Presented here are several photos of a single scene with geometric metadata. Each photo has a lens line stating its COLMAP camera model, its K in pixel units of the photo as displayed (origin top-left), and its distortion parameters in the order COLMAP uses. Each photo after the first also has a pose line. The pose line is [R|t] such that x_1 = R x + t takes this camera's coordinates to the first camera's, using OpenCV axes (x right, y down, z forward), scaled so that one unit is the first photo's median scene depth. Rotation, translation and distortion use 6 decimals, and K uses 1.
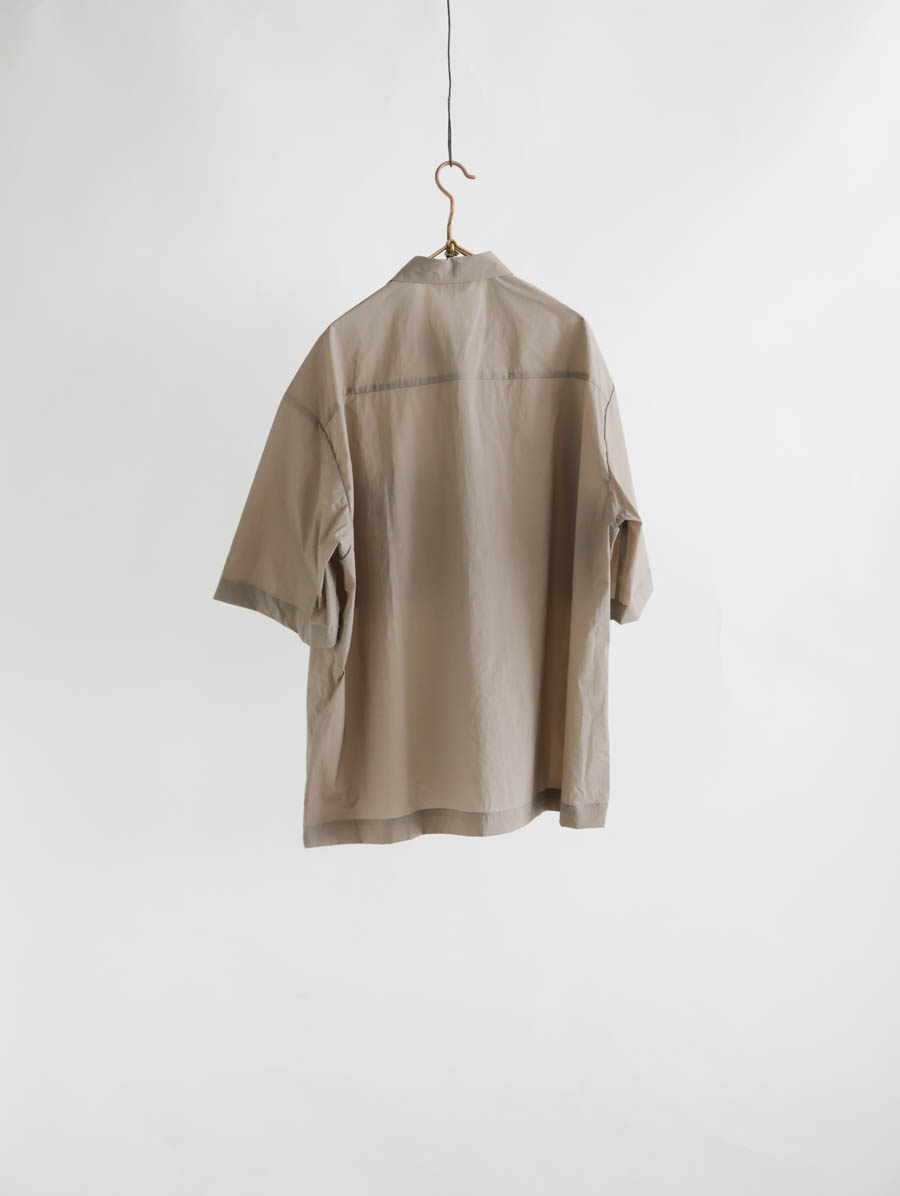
lens RADIAL K [[1702.1, 0, 450.0], [0, 1702.1, 598.0], [0, 0, 1]] dist [0.010904, 0.007693]
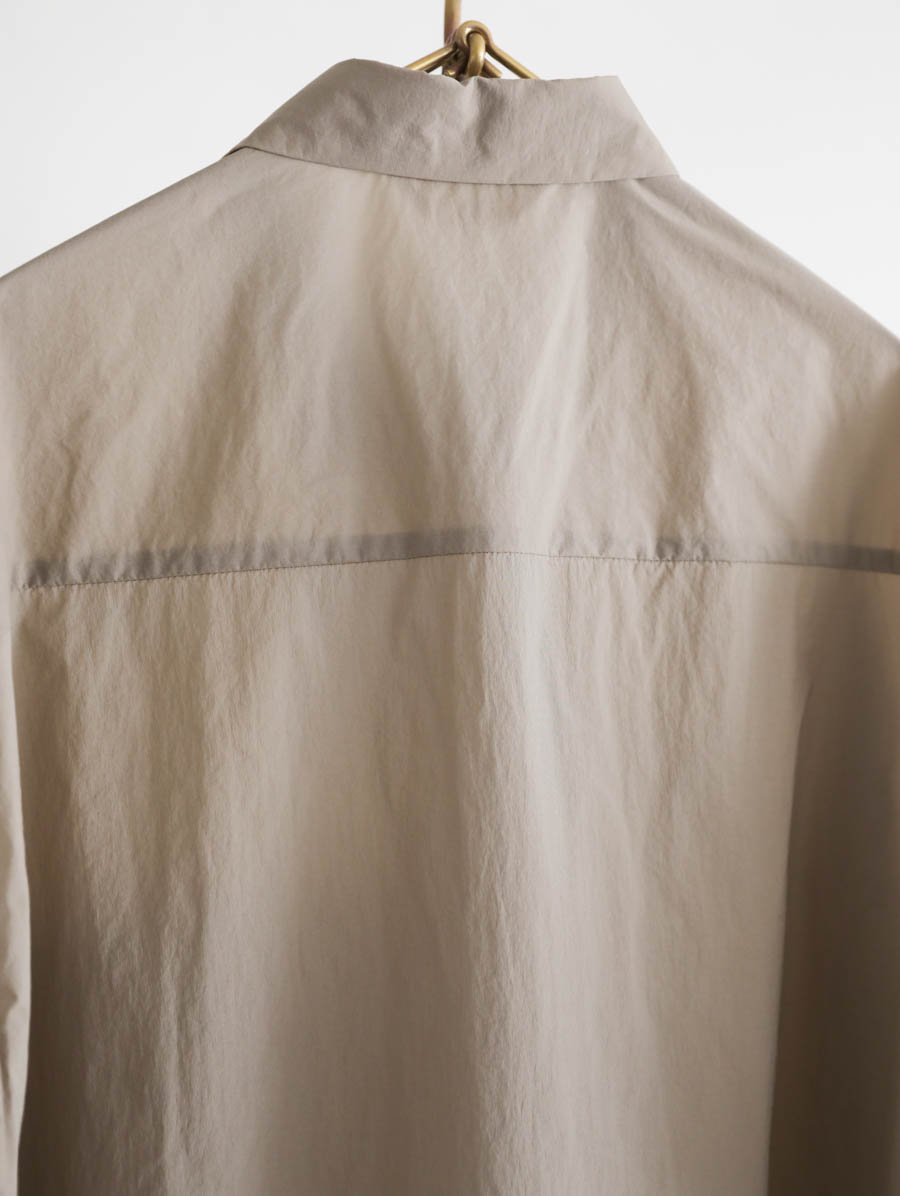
lens RADIAL K [[1702.1, 0, 450.0], [0, 1702.1, 598.0], [0, 0, 1]] dist [0.010904, 0.007693]
pose [[0.985000, 0.055127, 0.163510, -0.040863], [-0.039462, 0.994448, -0.097548, -0.096034], [-0.167979, 0.089633, 0.981707, 0.748066]]
